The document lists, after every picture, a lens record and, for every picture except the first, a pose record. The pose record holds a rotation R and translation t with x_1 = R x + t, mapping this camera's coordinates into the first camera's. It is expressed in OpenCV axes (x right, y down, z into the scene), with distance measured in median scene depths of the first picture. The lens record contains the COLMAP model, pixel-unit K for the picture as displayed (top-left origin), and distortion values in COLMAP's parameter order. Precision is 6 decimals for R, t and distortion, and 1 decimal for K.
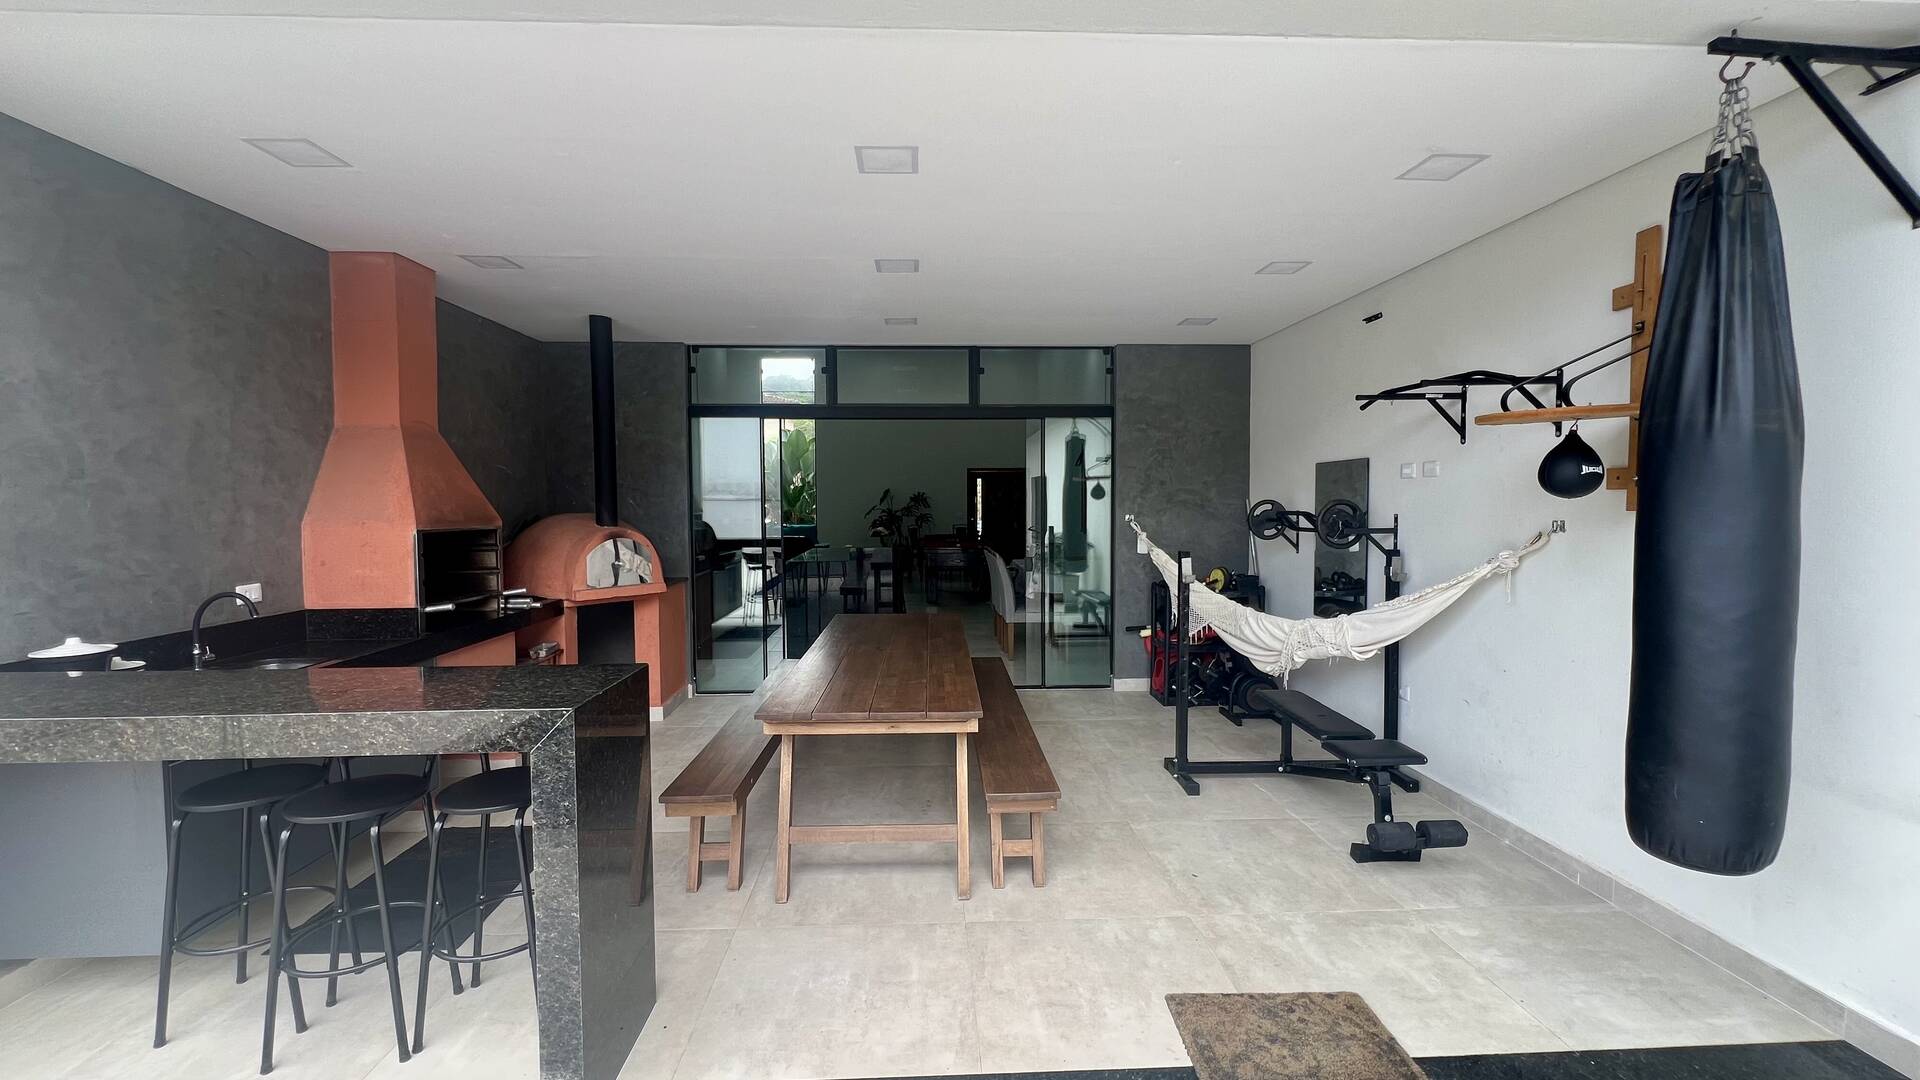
lens RADIAL K [[768.3, 0, 950.5], [0, 768.3, 538.8], [0, 0, 1]] dist [-0.001801, -0.000281]
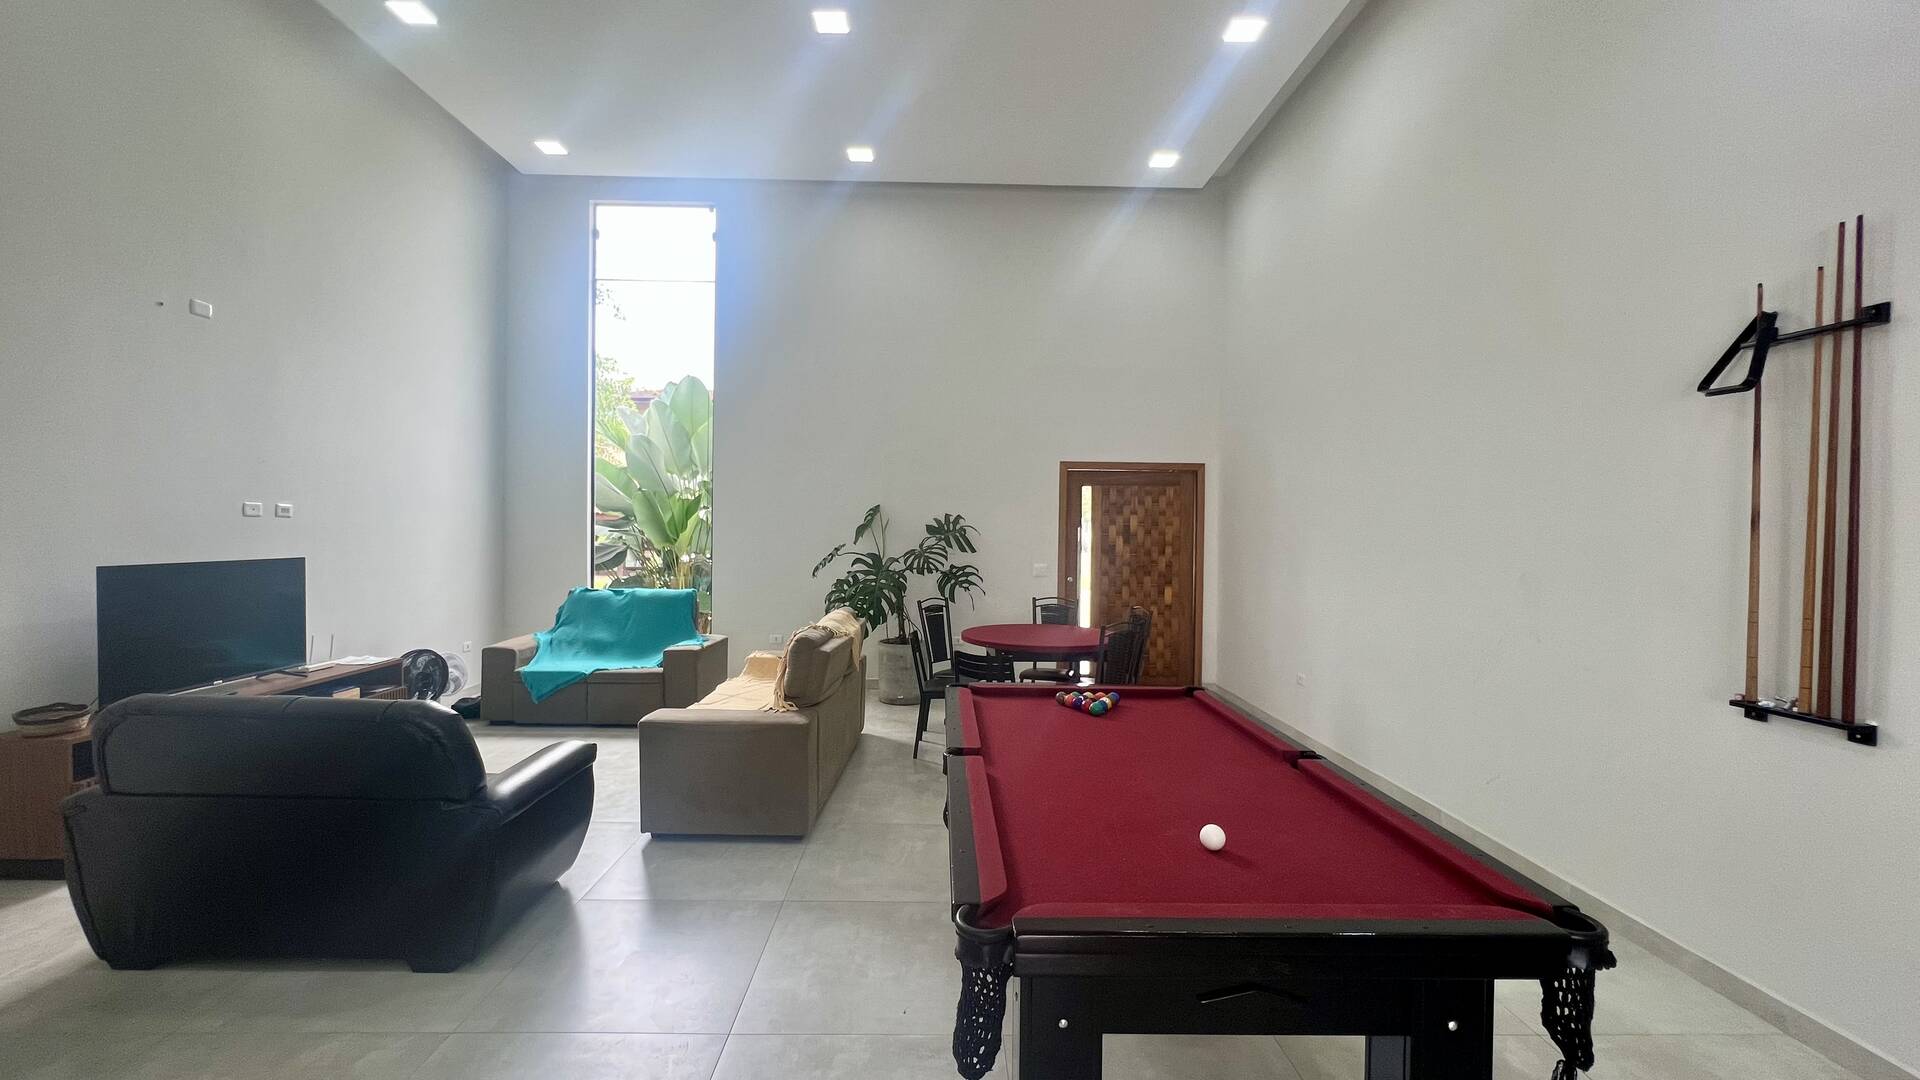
lens RADIAL K [[768.3, 0, 950.5], [0, 768.3, 538.8], [0, 0, 1]] dist [-0.001801, -0.000281]
pose [[0.999505, 0.018849, -0.025176, -0.138635], [-0.019792, 0.999091, -0.037764, -0.150901], [0.024441, 0.038243, 0.998970, 2.776098]]
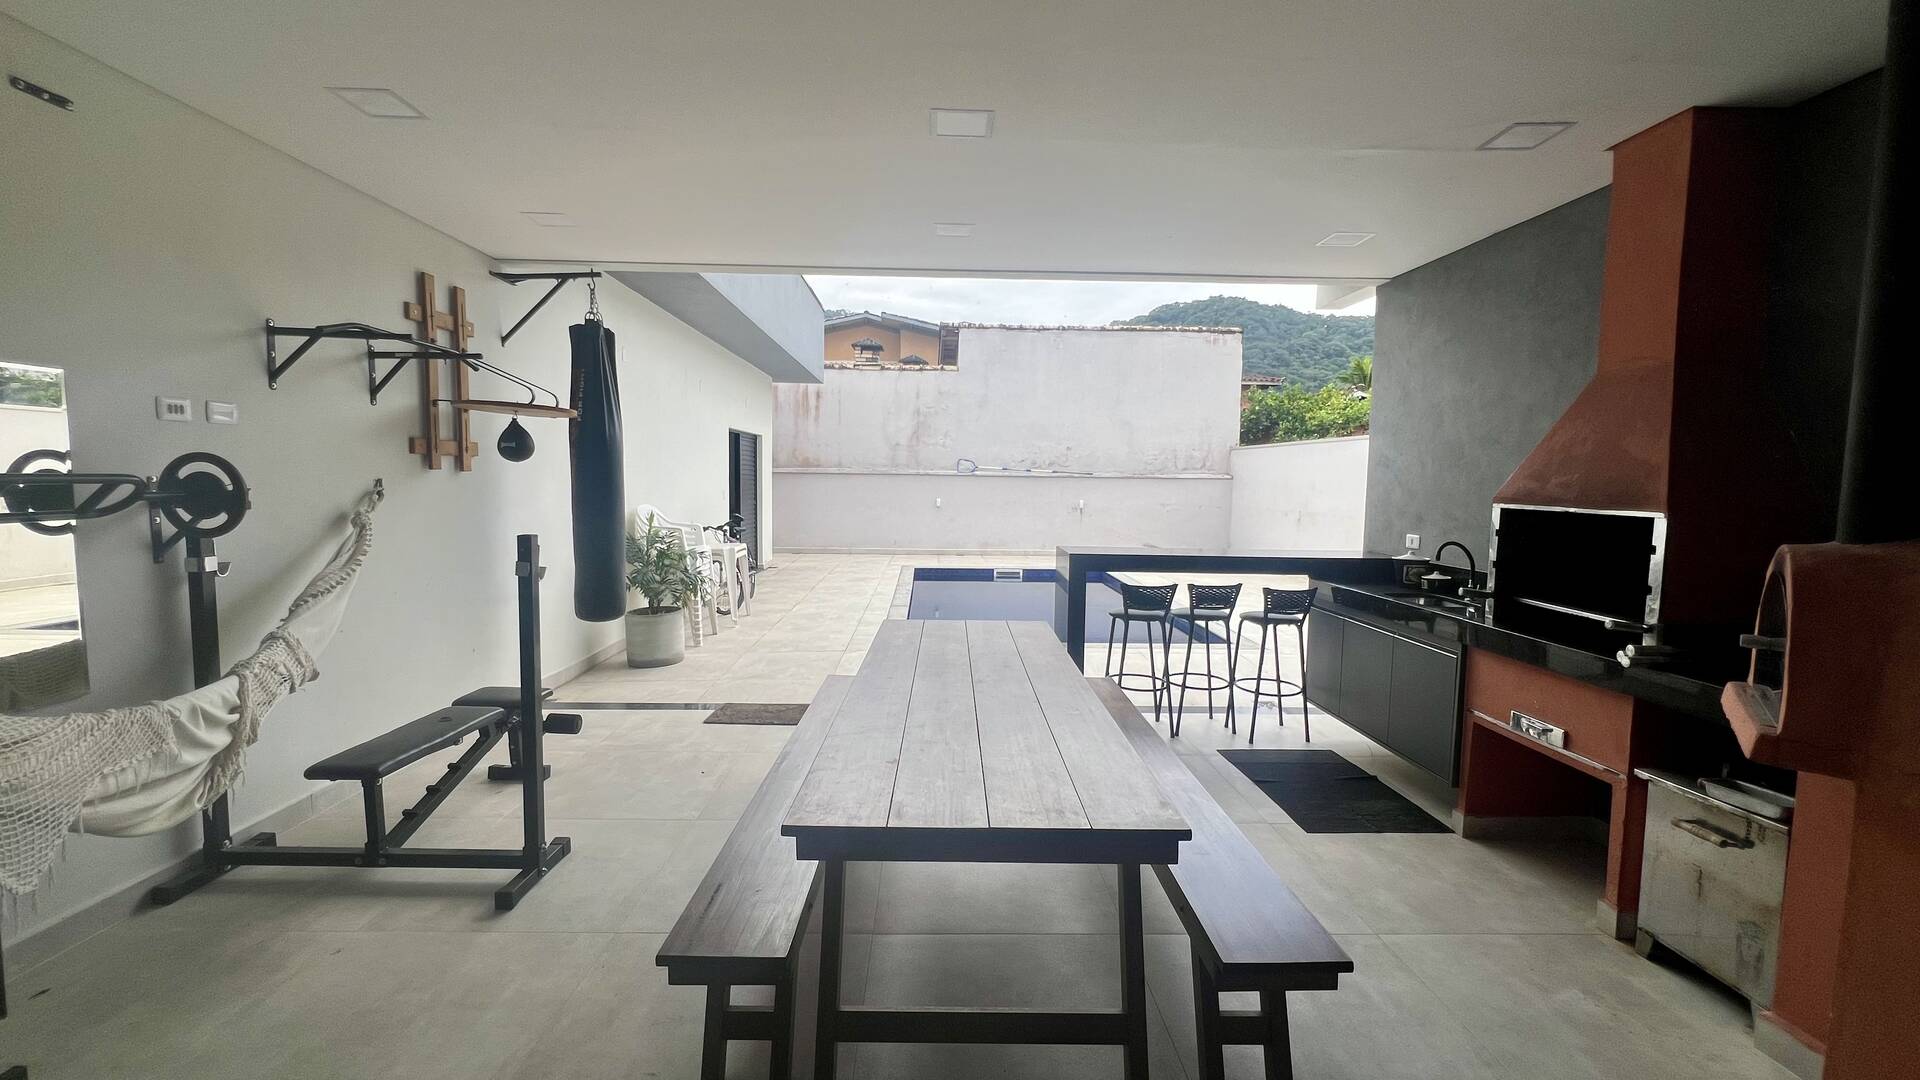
lens RADIAL K [[768.3, 0, 950.5], [0, 768.3, 538.8], [0, 0, 1]] dist [-0.001801, -0.000281]
pose [[-0.999763, -0.010902, 0.018870, -0.086513], [-0.008372, 0.991571, 0.129293, -0.083843], [-0.020120, 0.129104, -0.991427, 1.972245]]
